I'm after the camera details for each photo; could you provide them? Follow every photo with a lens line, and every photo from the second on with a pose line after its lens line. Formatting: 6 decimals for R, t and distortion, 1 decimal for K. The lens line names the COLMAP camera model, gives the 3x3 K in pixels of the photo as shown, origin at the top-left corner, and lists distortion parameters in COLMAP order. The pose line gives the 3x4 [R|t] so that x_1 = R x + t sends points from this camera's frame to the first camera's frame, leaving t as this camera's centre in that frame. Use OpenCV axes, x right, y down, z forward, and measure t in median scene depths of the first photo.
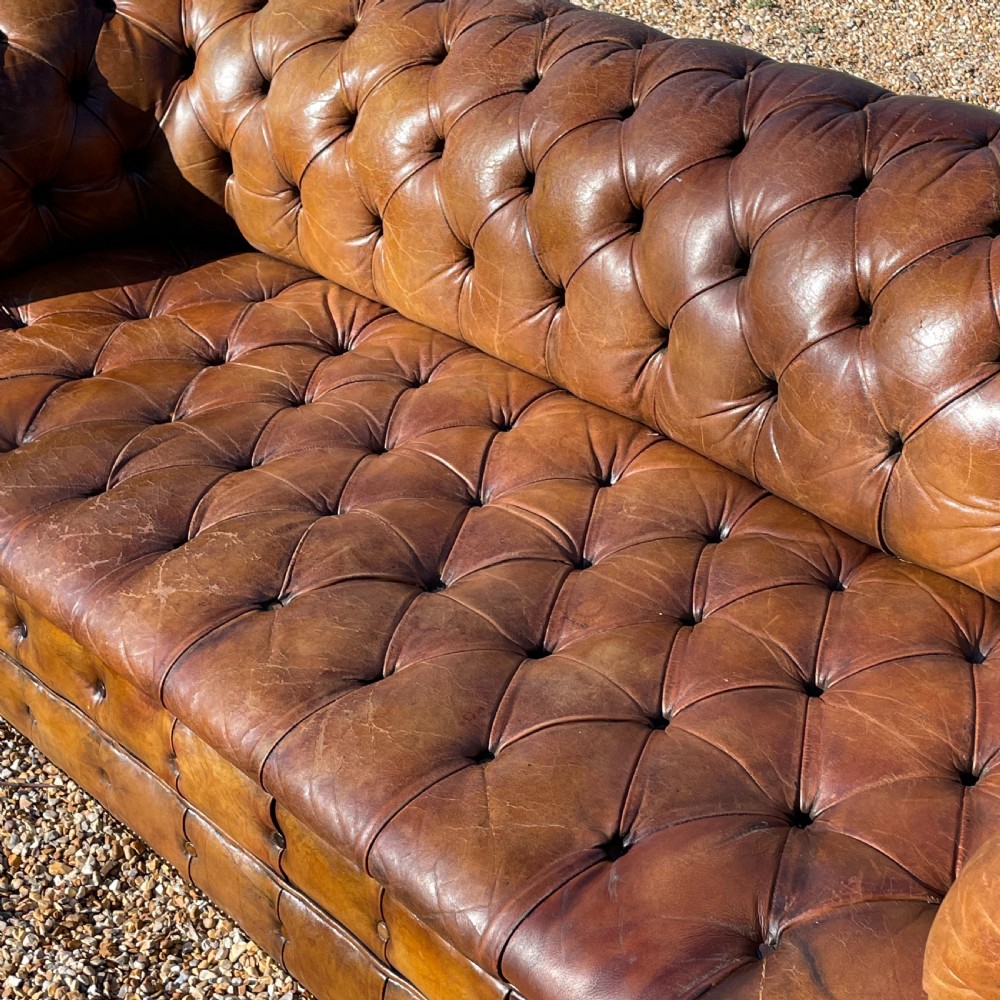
lens RADIAL K [[1713.6, 0, 498.5], [0, 1713.6, 495.3], [0, 0, 1]] dist [0.083223, 0.000000]
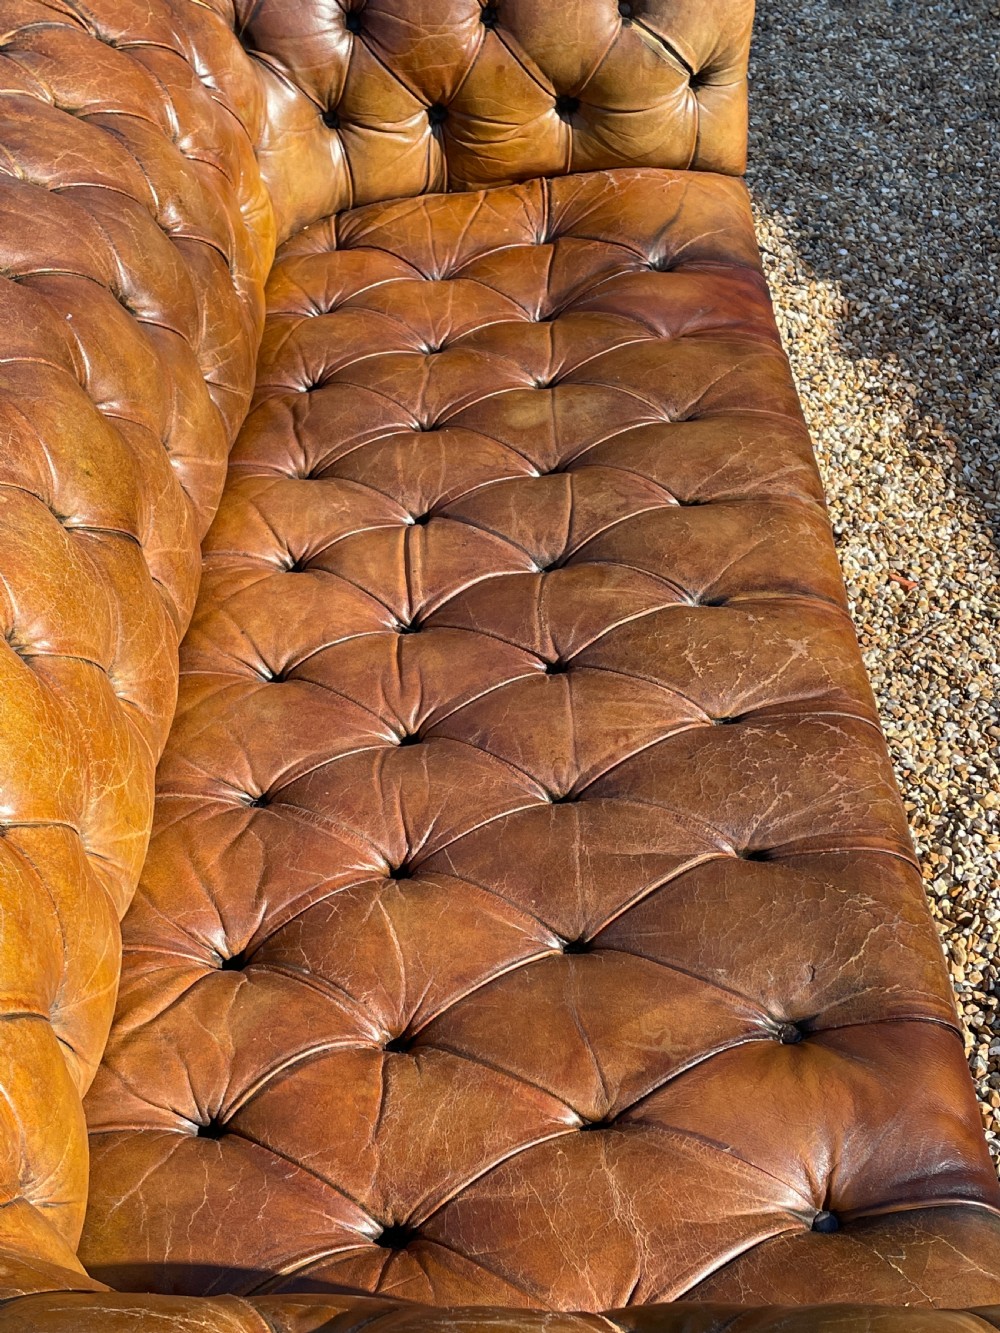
lens RADIAL K [[1715.5, 0, 493.4], [0, 1715.5, 661.8], [0, 0, 1]] dist [0.075961, 0.000000]
pose [[-0.726343, -0.388339, 0.567115, -0.527211], [0.441607, 0.368597, 0.817997, -0.661462], [-0.526697, 0.844588, -0.096234, 1.055645]]
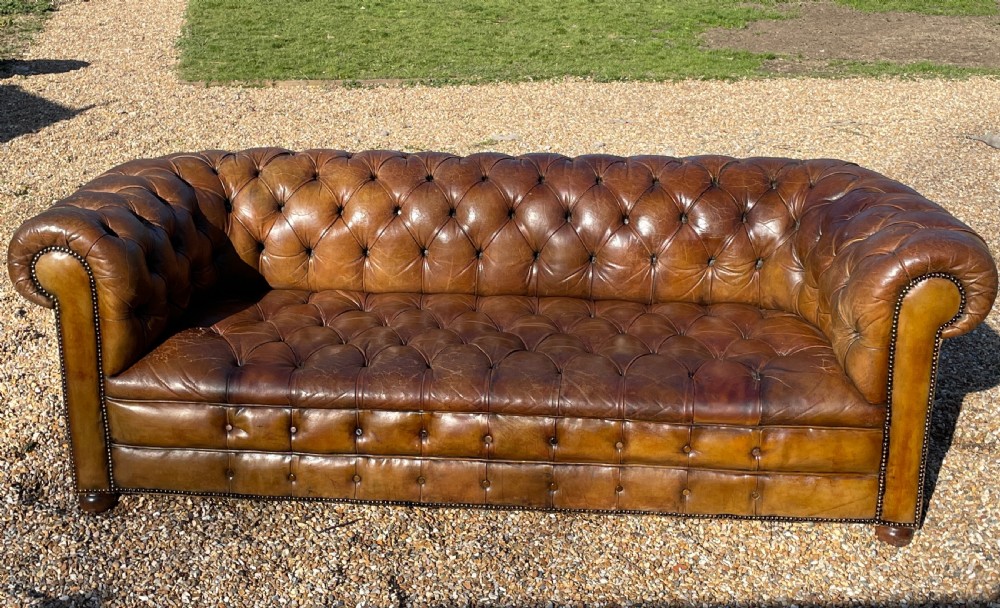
lens RADIAL K [[1283.5, 0, 502.3], [0, 1283.5, 278.7], [0, 0, 1]] dist [0.074300, 0.000000]
pose [[0.737103, -0.167533, 0.654685, -1.158230], [0.333940, 0.932534, -0.137346, 0.179064], [-0.587506, 0.319864, 0.743319, -0.356419]]
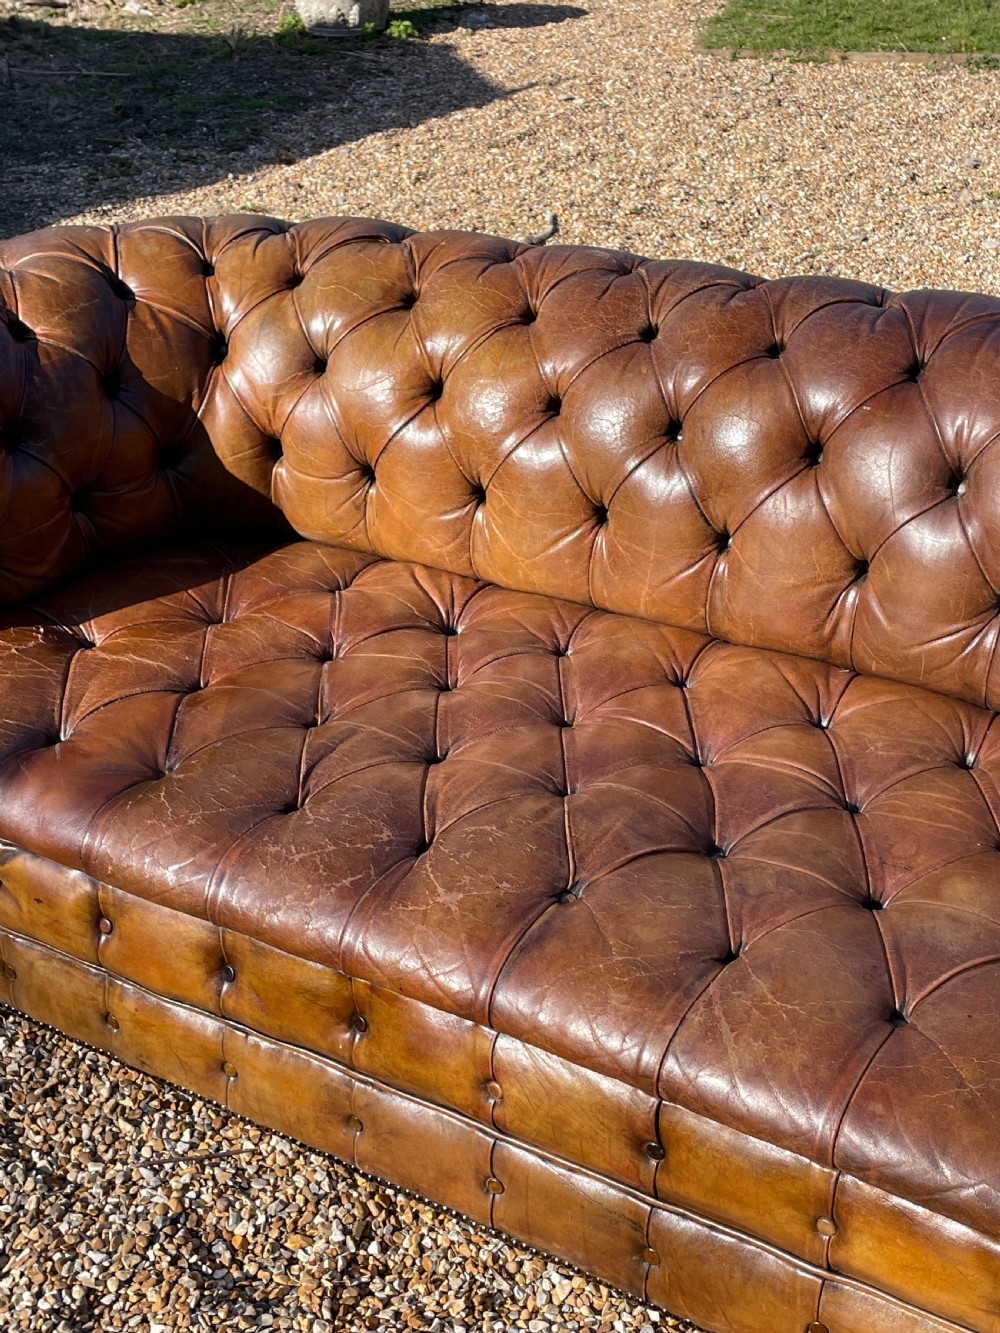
lens RADIAL K [[1715.5, 0, 500.8], [0, 1715.5, 653.5], [0, 0, 1]] dist [0.075961, 0.000000]
pose [[0.965391, -0.114633, 0.234265, -0.327872], [0.133355, 0.988892, -0.065651, -0.007443], [-0.224137, 0.094619, 0.969953, 0.098237]]
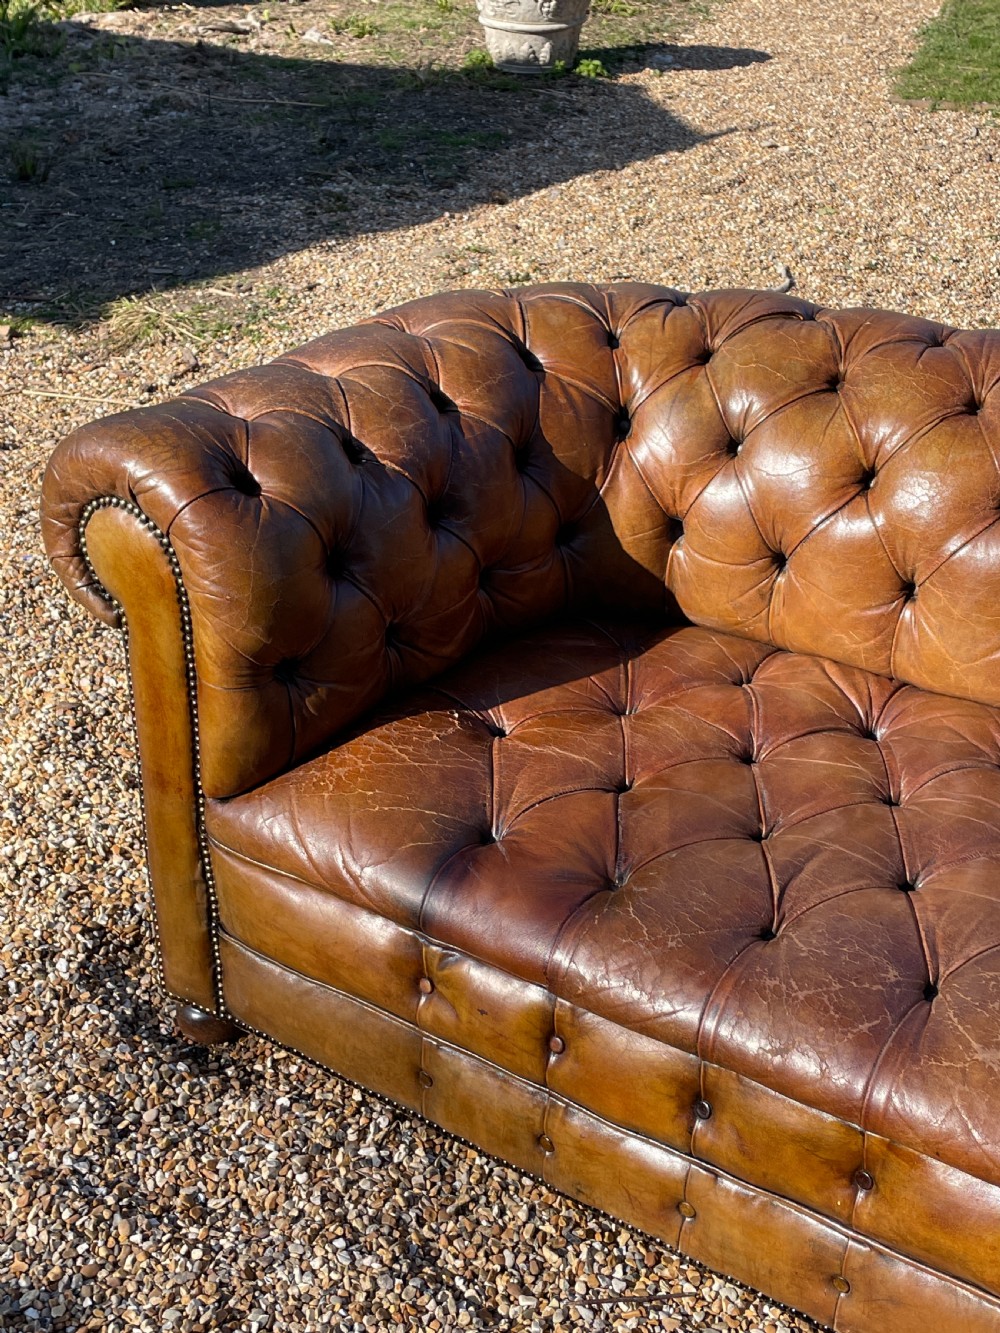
lens RADIAL K [[1715.5, 0, 505.5], [0, 1715.5, 639.4], [0, 0, 1]] dist [0.075961, 0.000000]
pose [[0.976807, -0.062704, 0.204737, -0.520630], [0.082607, 0.992496, -0.090155, -0.077972], [-0.197547, 0.104977, 0.974656, 0.191614]]
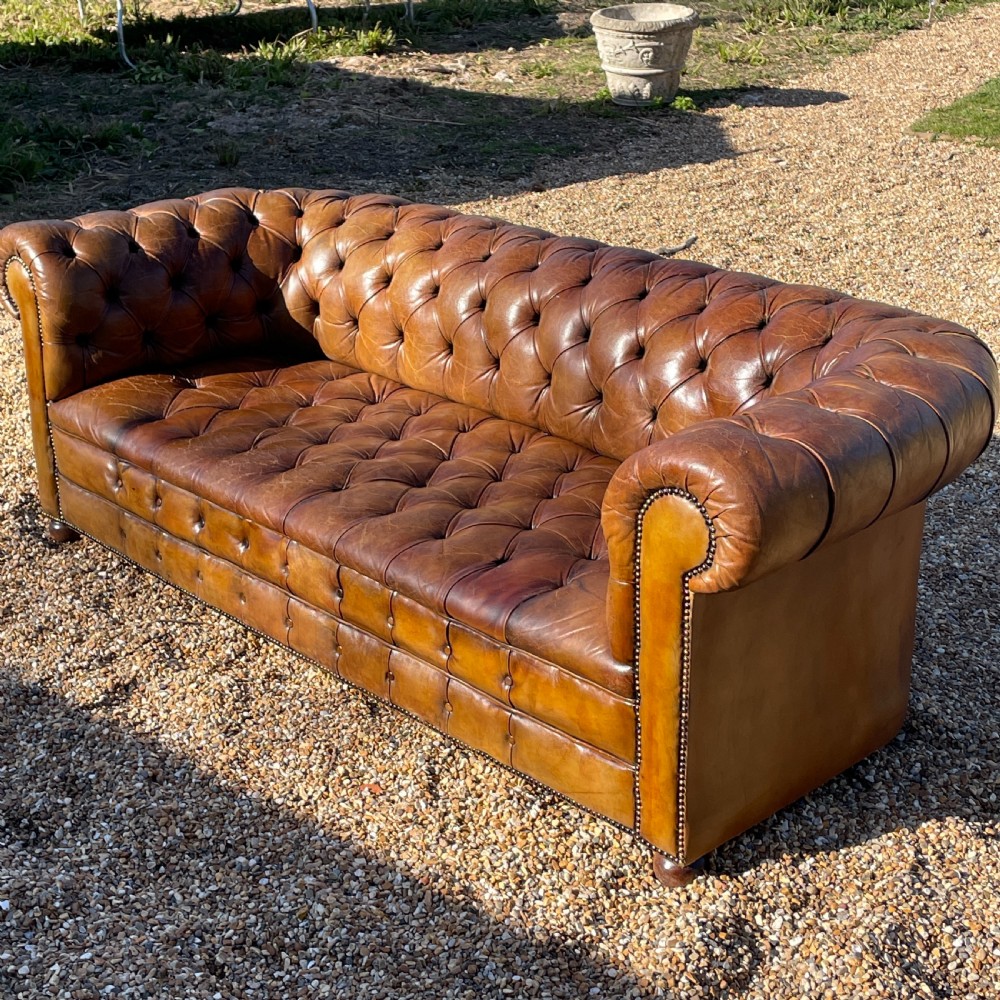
lens RADIAL K [[1713.6, 0, 499.6], [0, 1713.6, 478.7], [0, 0, 1]] dist [0.083223, 0.000000]
pose [[0.999452, 0.032161, -0.007784, 0.058089], [-0.033073, 0.978443, -0.203849, 0.396689], [0.001060, 0.203995, 0.978971, -0.818974]]
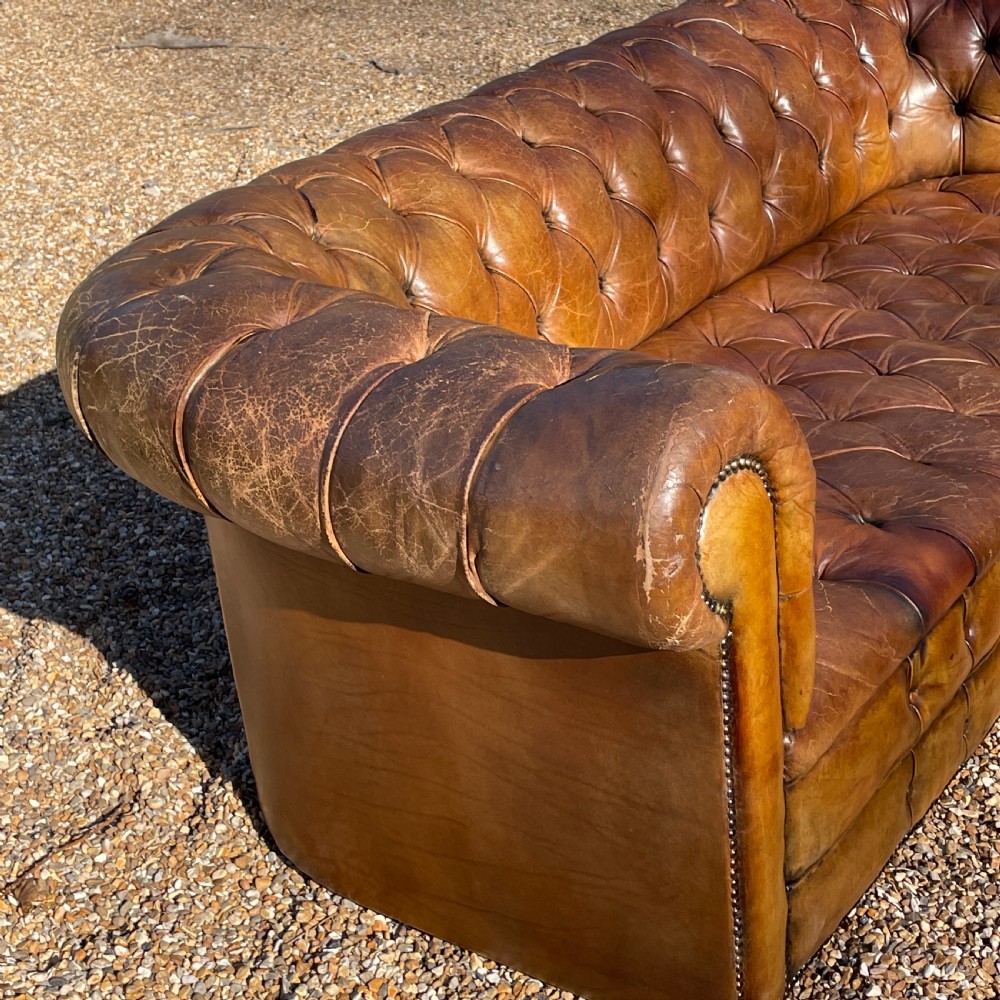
lens RADIAL K [[1713.6, 0, 499.5], [0, 1713.6, 500.8], [0, 0, 1]] dist [0.083223, 0.000000]
pose [[-0.198364, -0.377309, 0.904594, -1.185324], [0.594393, 0.687540, 0.417117, -0.599951], [-0.779326, 0.620425, 0.087886, 1.125149]]
